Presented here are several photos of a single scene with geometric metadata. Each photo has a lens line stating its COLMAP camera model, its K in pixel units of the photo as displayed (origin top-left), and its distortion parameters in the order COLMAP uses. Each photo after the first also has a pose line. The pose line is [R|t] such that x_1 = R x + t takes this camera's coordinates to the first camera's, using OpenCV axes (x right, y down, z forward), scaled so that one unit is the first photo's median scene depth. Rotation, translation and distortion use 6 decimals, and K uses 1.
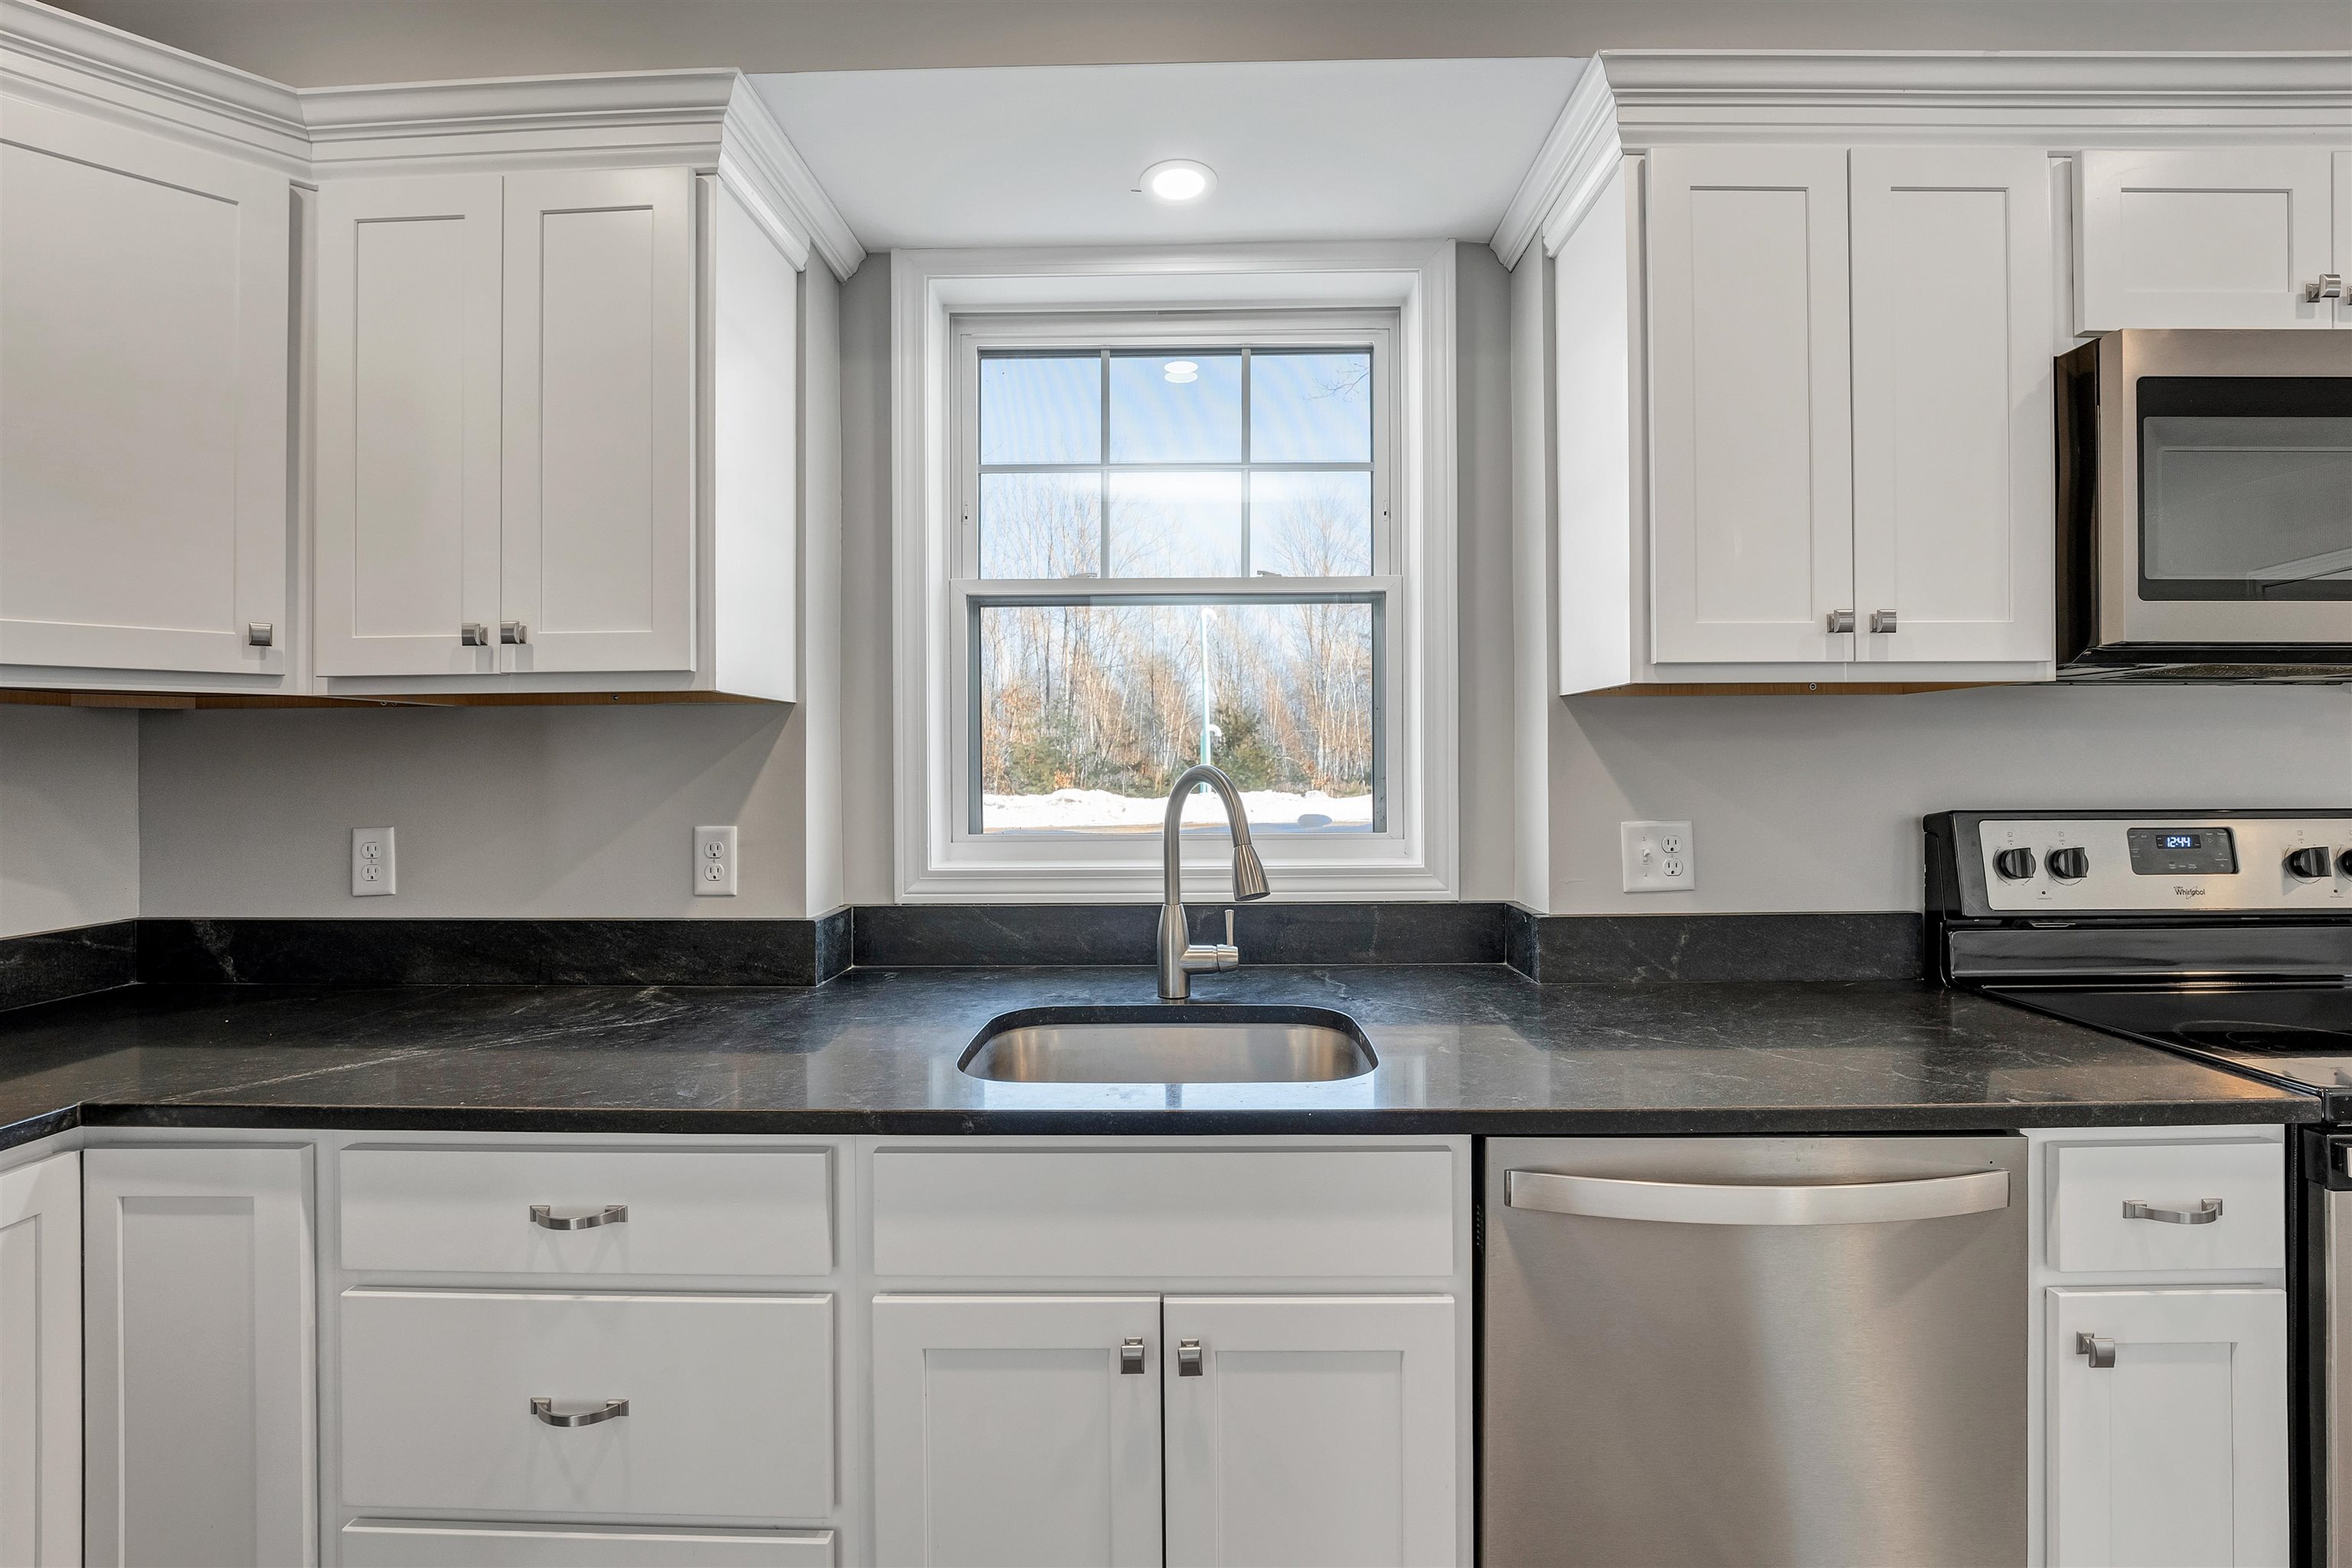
lens RADIAL K [[1036.2, 0, 1168.5], [0, 1036.2, 777.6], [0, 0, 1]] dist [-0.022996, 0.000440]
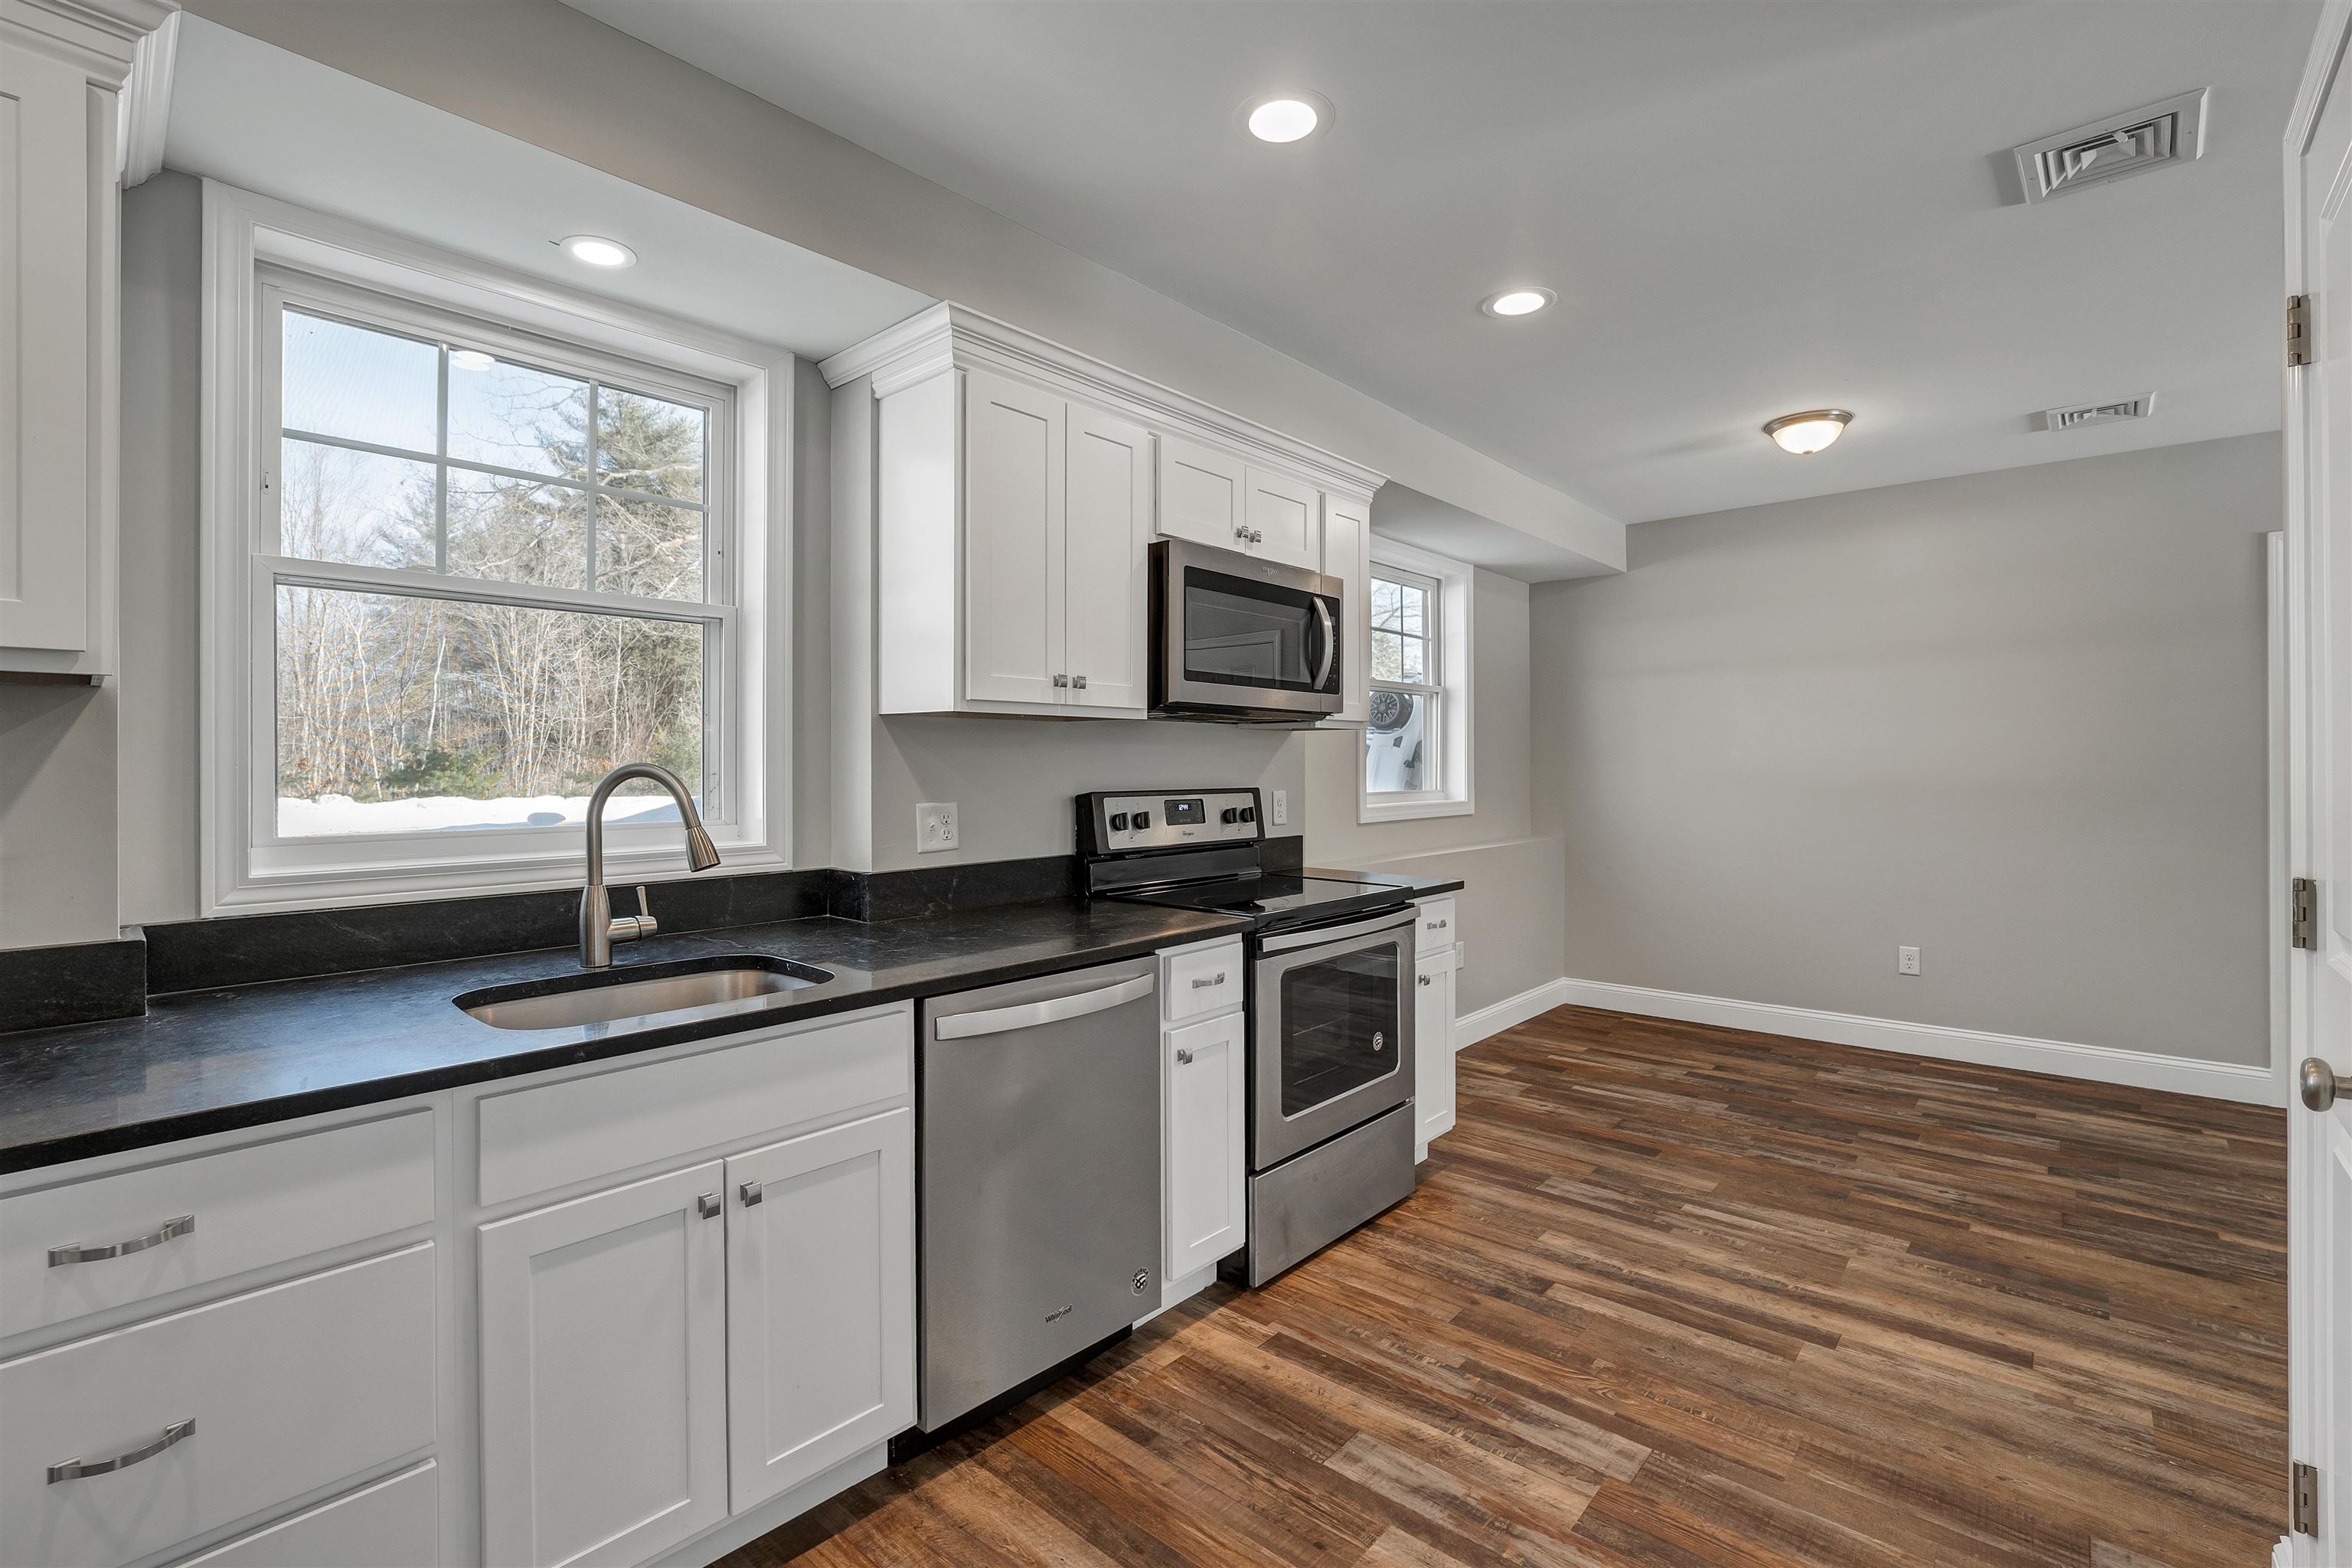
lens RADIAL K [[1063.2, 0, 1204.1], [0, 1063.2, 767.9], [0, 0, 1]] dist [-0.027605, 0.000940]
pose [[0.634323, 0.001663, 0.773066, -0.474983], [0.004524, 0.999973, -0.005863, 0.003553], [-0.773055, 0.007216, 0.634298, -0.257529]]
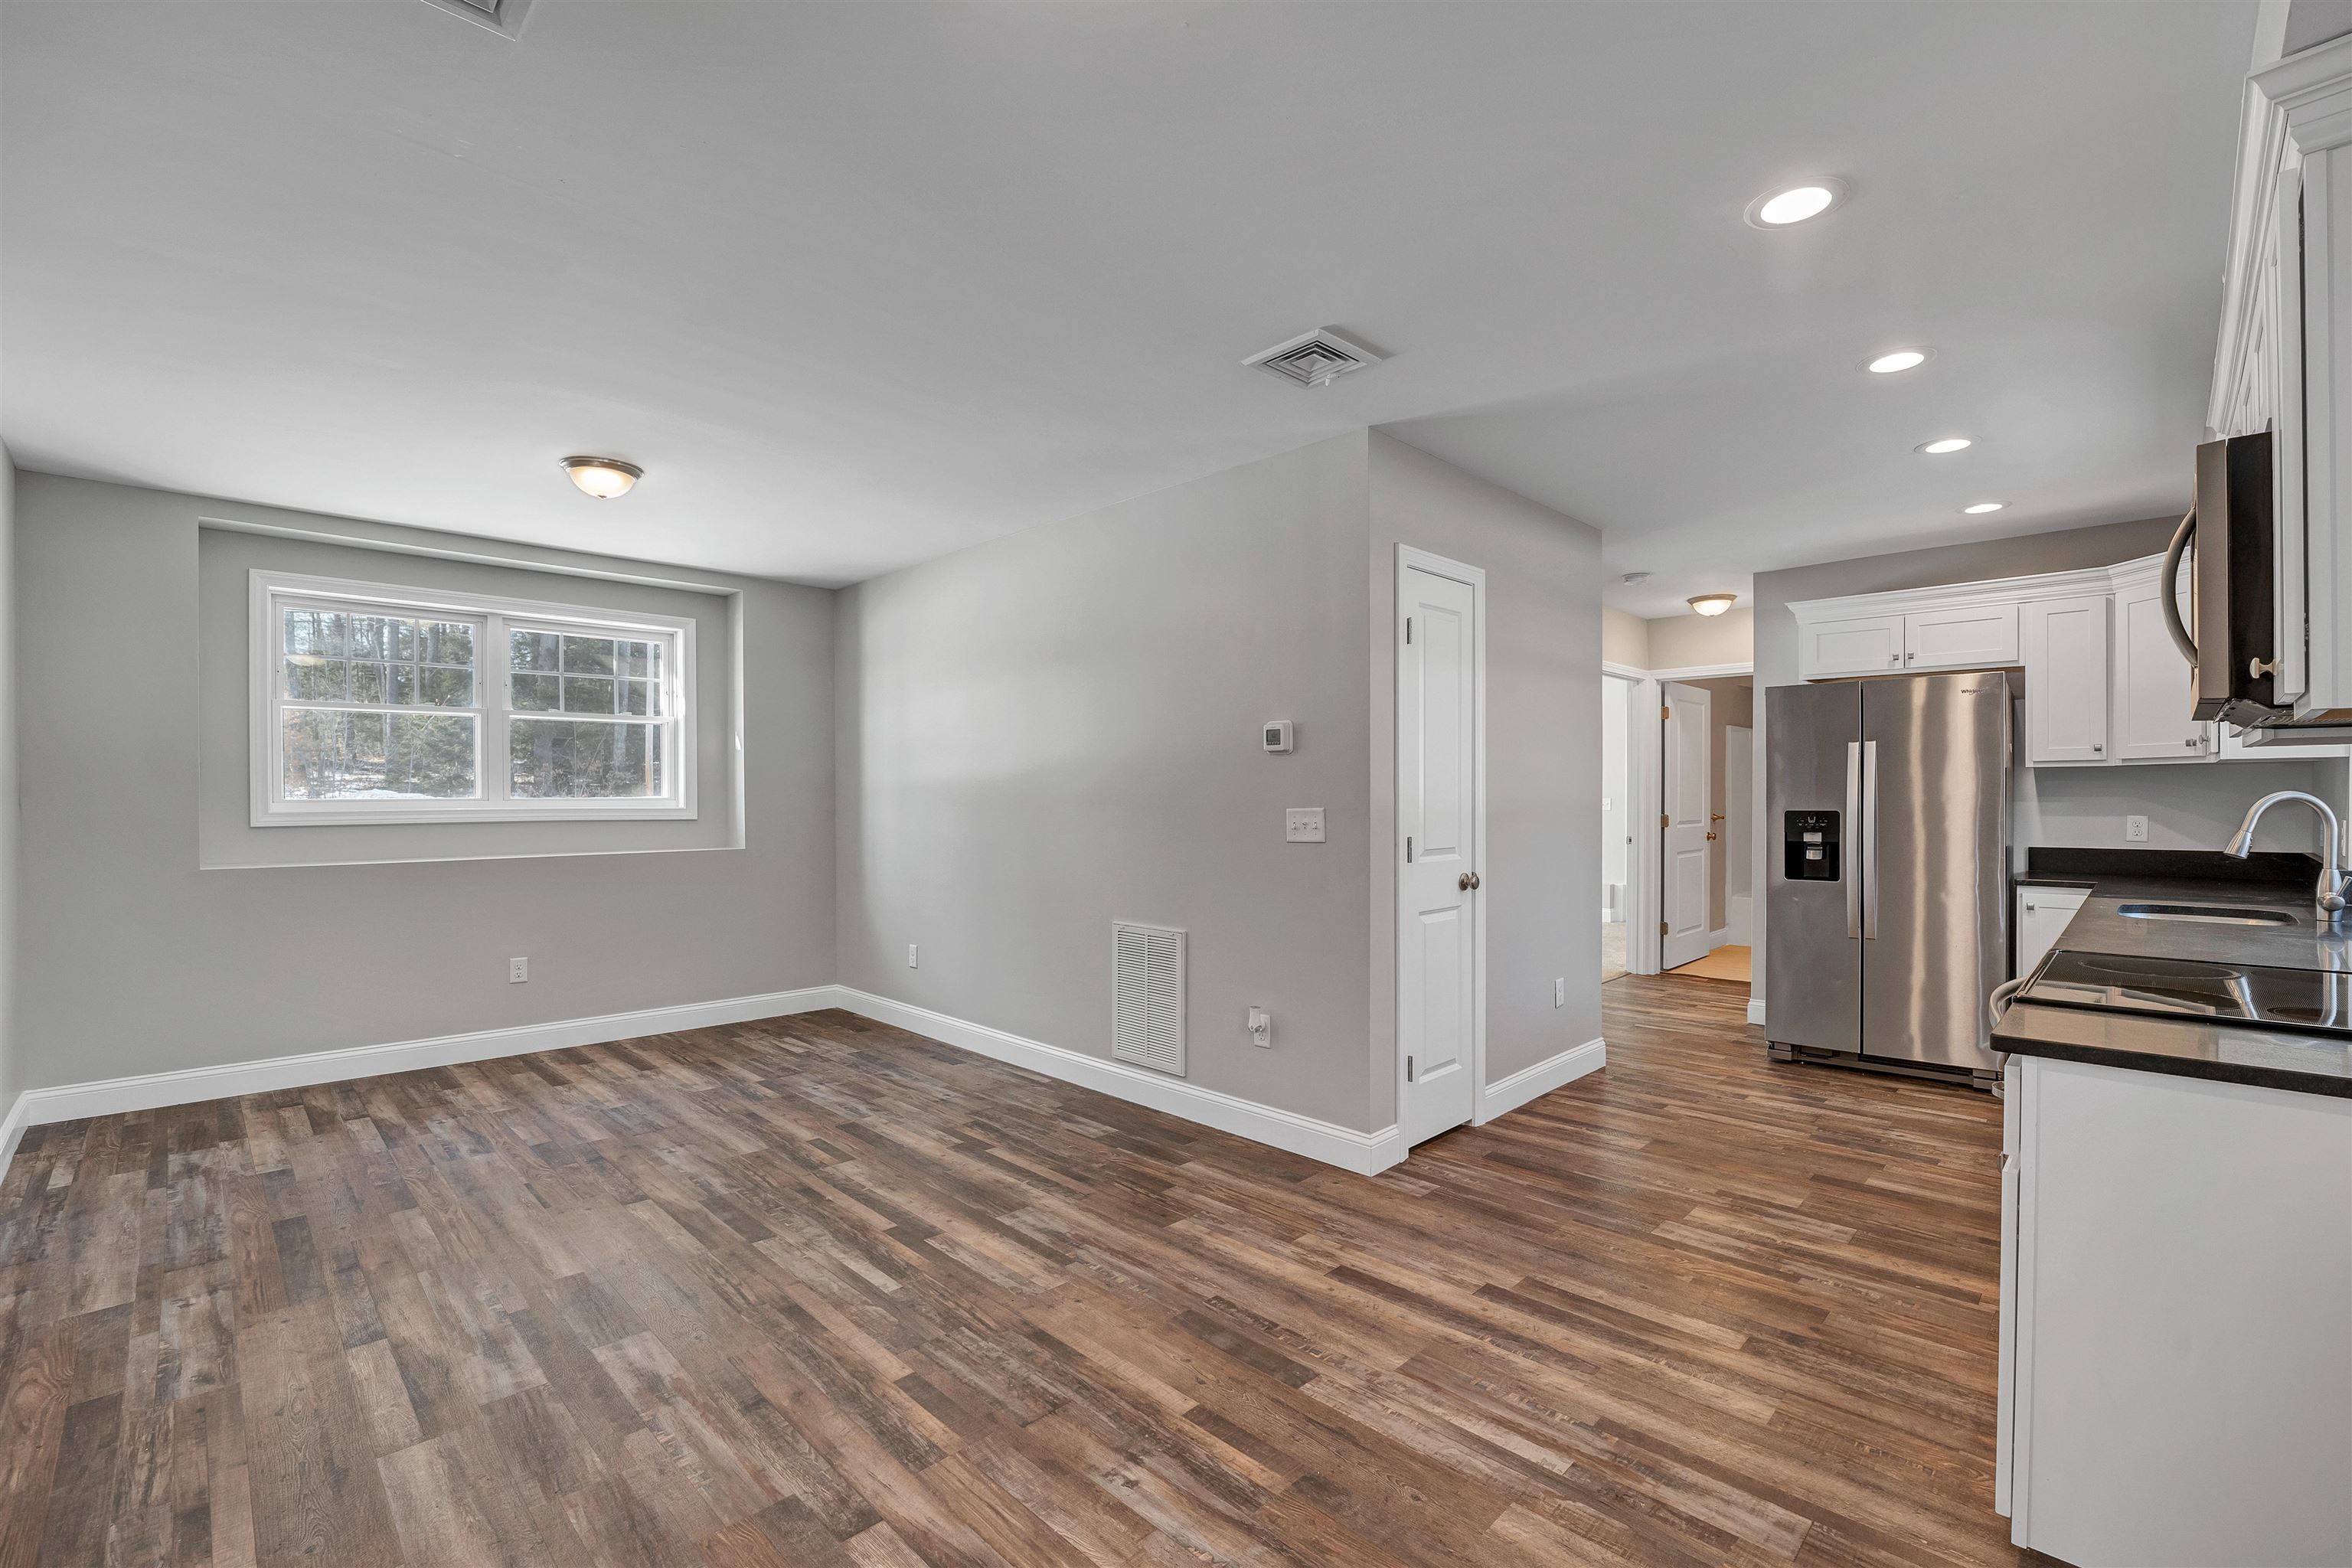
lens RADIAL K [[1018.5, 0, 1244.3], [0, 1018.5, 796.2], [0, 0, 1]] dist [-0.031036, -0.000036]
pose [[-0.657834, 0.007312, -0.753127, 2.556219], [-0.003943, 0.999906, 0.013152, -0.017882], [0.753153, 0.011621, -0.657743, 0.724231]]
